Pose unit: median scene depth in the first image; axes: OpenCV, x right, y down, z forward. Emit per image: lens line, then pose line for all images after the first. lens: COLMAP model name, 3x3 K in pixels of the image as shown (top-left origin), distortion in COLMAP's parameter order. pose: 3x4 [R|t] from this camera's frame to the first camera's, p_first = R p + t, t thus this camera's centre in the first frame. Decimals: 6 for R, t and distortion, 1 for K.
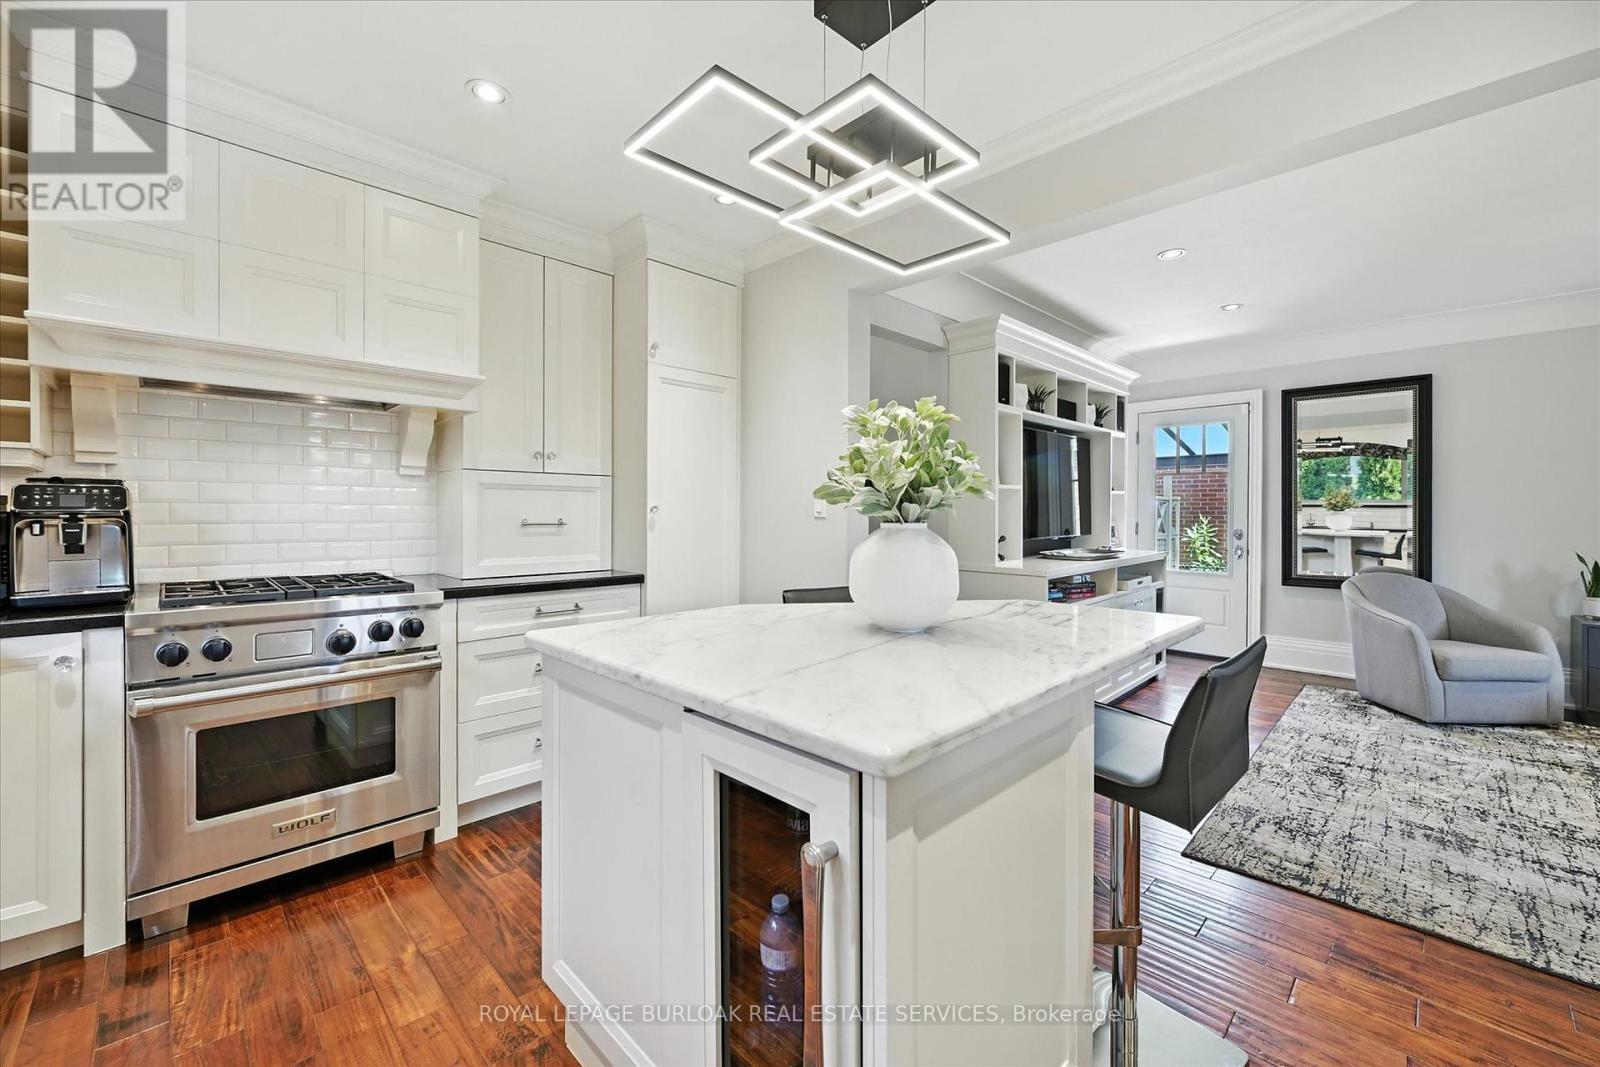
lens RADIAL K [[642.2, 0, 806.4], [0, 642.2, 514.6], [0, 0, 1]] dist [-0.001991, 0.000638]
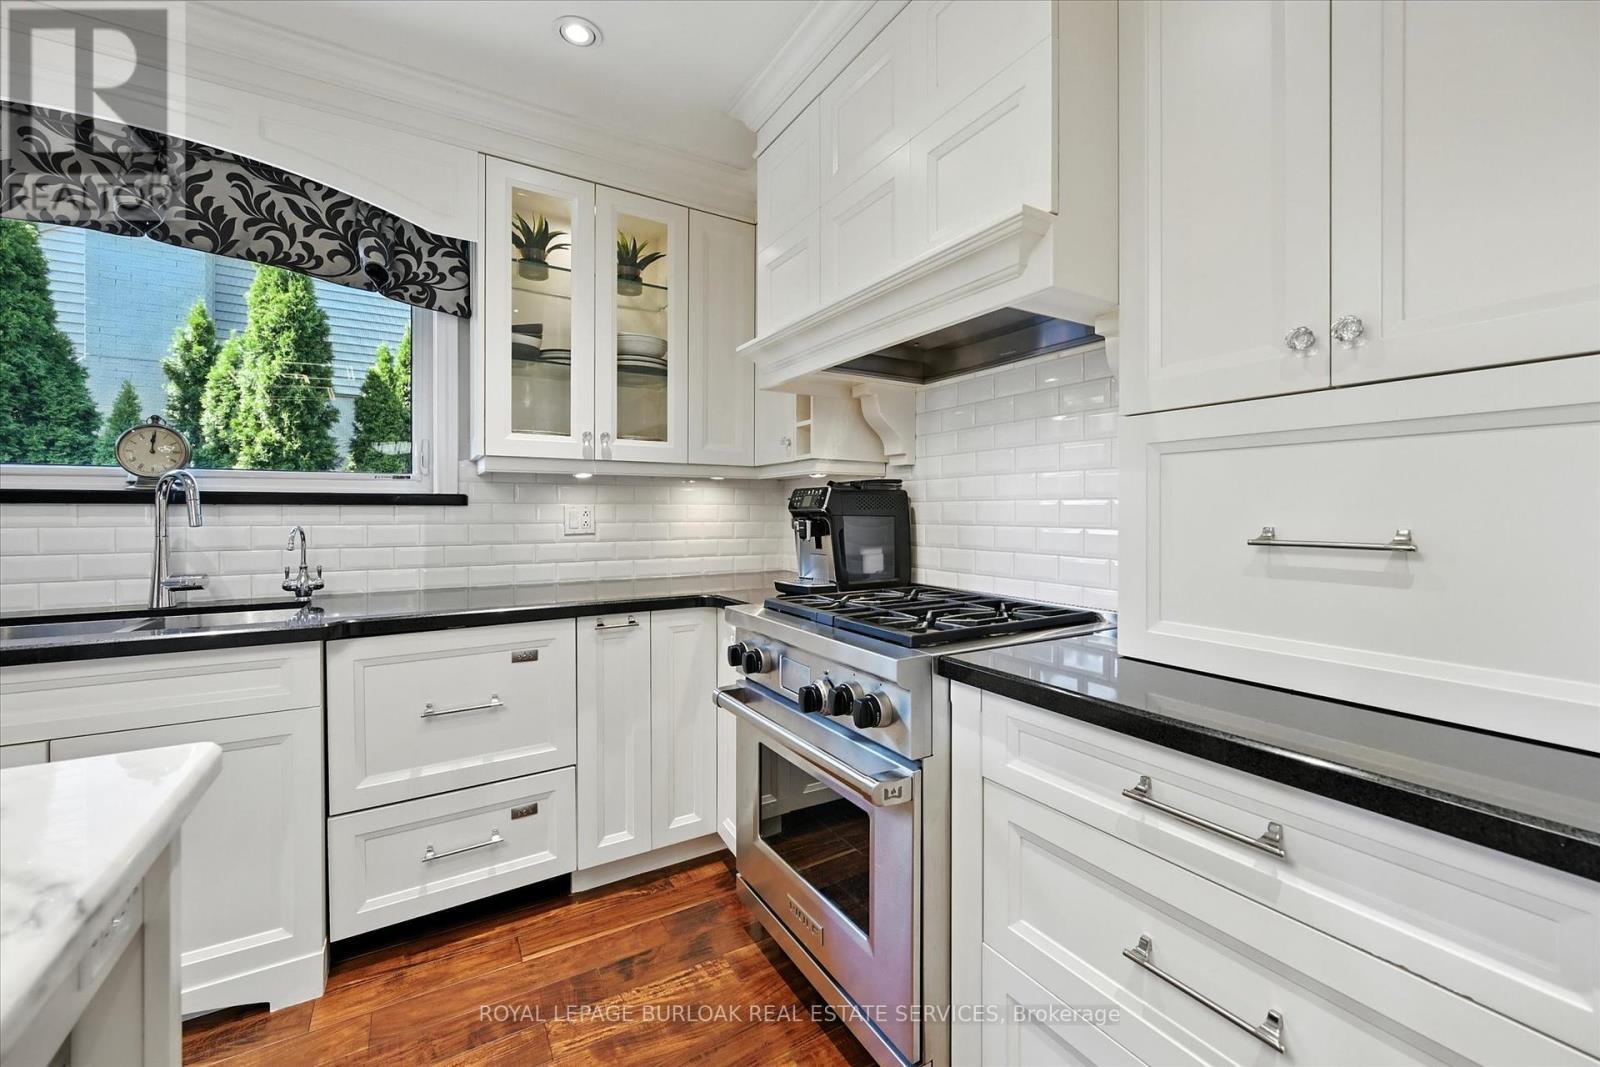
lens RADIAL K [[642.2, 0, 806.4], [0, 642.2, 514.6], [0, 0, 1]] dist [-0.001991, 0.000638]
pose [[-0.237005, -0.000328, -0.971508, -0.029153], [-0.007046, 0.999974, 0.001381, 0.000675], [0.971483, 0.007173, -0.237001, 0.769681]]
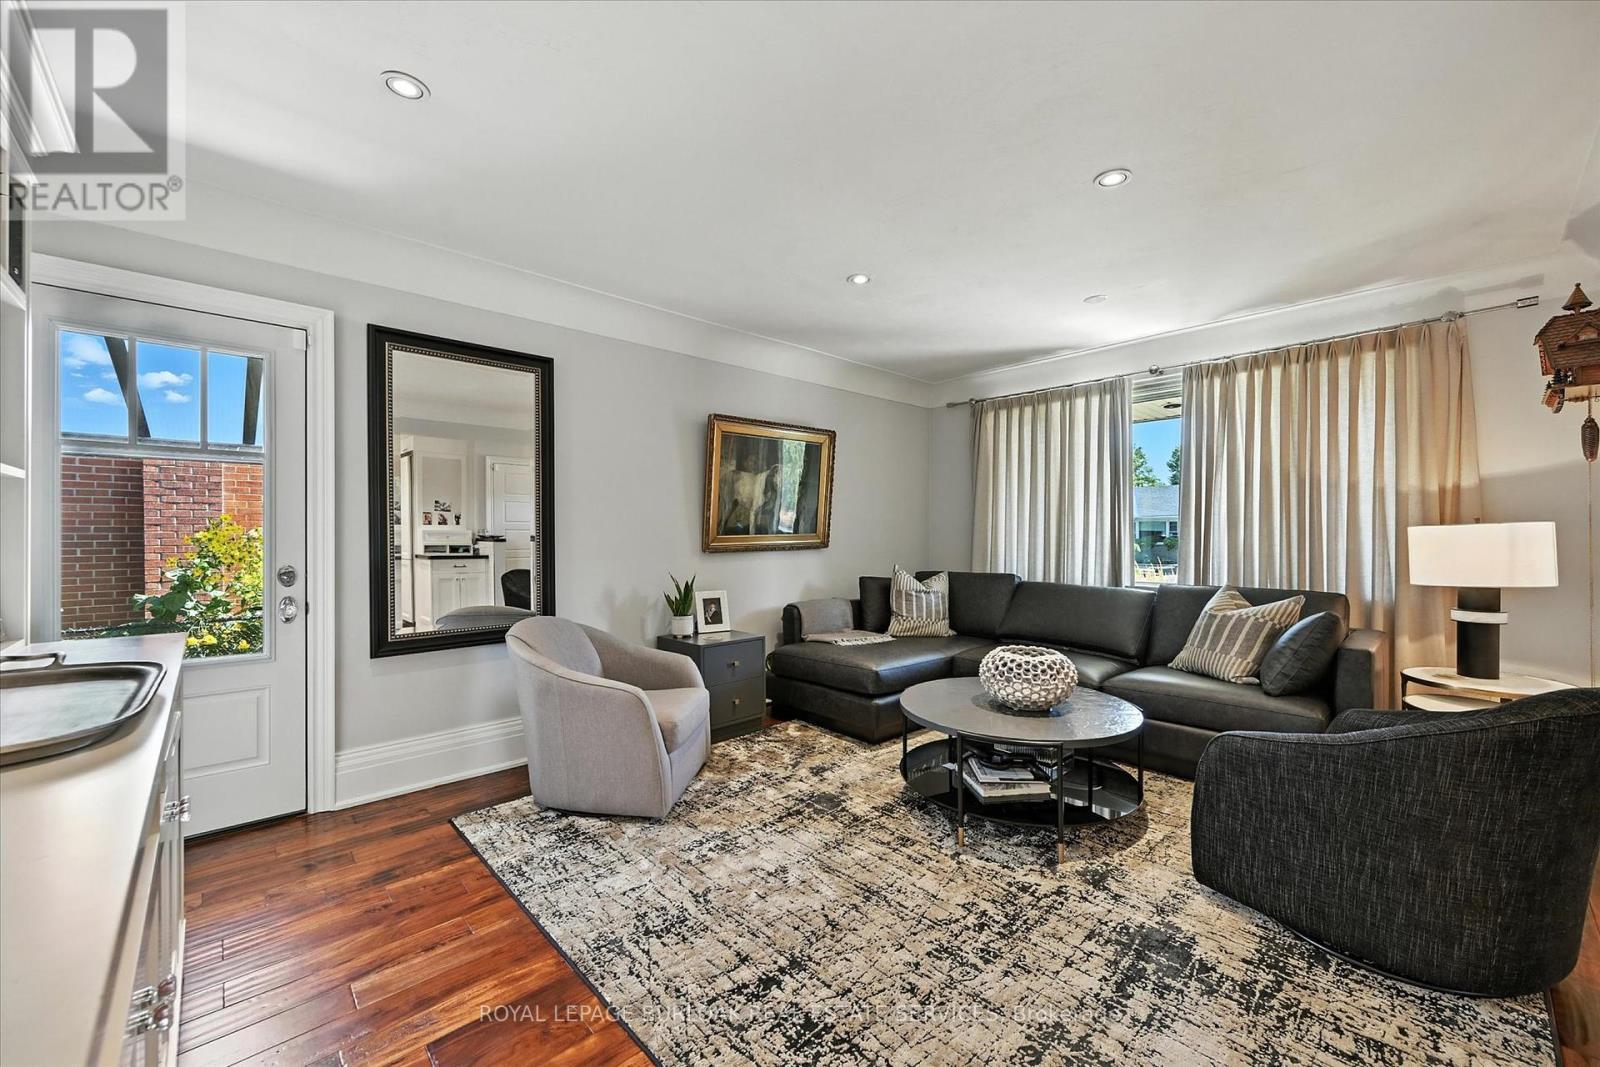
lens RADIAL K [[626.7, 0, 800.0], [0, 626.7, 533.5], [0, 0, 1]] dist [-0.003483, 0.000007]
pose [[0.036697, 0.000758, 0.999326, 0.299874], [0.009666, 0.999953, -0.001113, 0.001597], [-0.999280, 0.009700, 0.036688, 0.948581]]
